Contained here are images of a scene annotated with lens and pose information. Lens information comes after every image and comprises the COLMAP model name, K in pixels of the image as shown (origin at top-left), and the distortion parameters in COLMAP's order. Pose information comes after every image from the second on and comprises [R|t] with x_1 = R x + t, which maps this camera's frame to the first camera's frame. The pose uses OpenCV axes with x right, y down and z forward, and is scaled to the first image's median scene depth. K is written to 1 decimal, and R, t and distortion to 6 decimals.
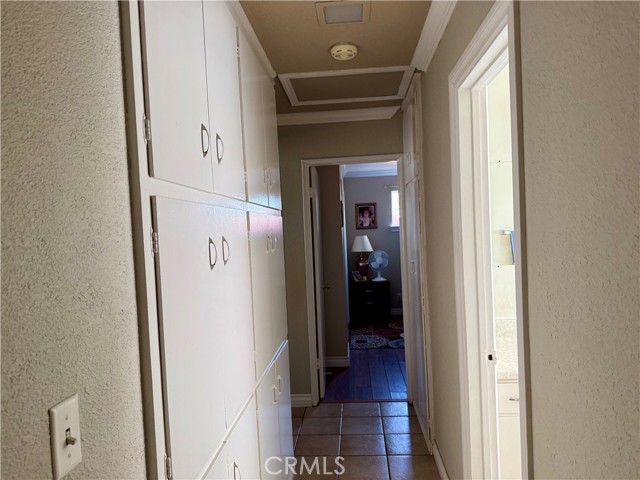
lens RADIAL K [[450.4, 0, 320.4], [0, 450.4, 241.4], [0, 0, 1]] dist [0.067169, -0.090288]
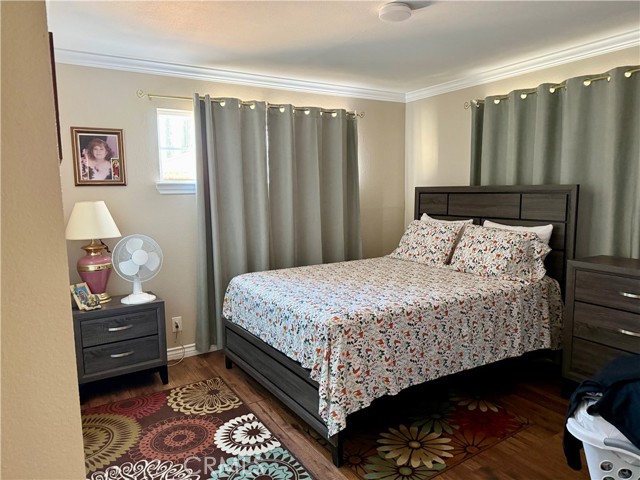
lens RADIAL K [[450.4, 0, 318.1], [0, 450.4, 240.1], [0, 0, 1]] dist [0.067169, -0.090288]
pose [[0.806702, -0.027970, 0.590296, 0.007494], [-0.015594, 0.997524, 0.068577, -0.008510], [-0.590752, -0.064526, 0.804269, 0.509798]]
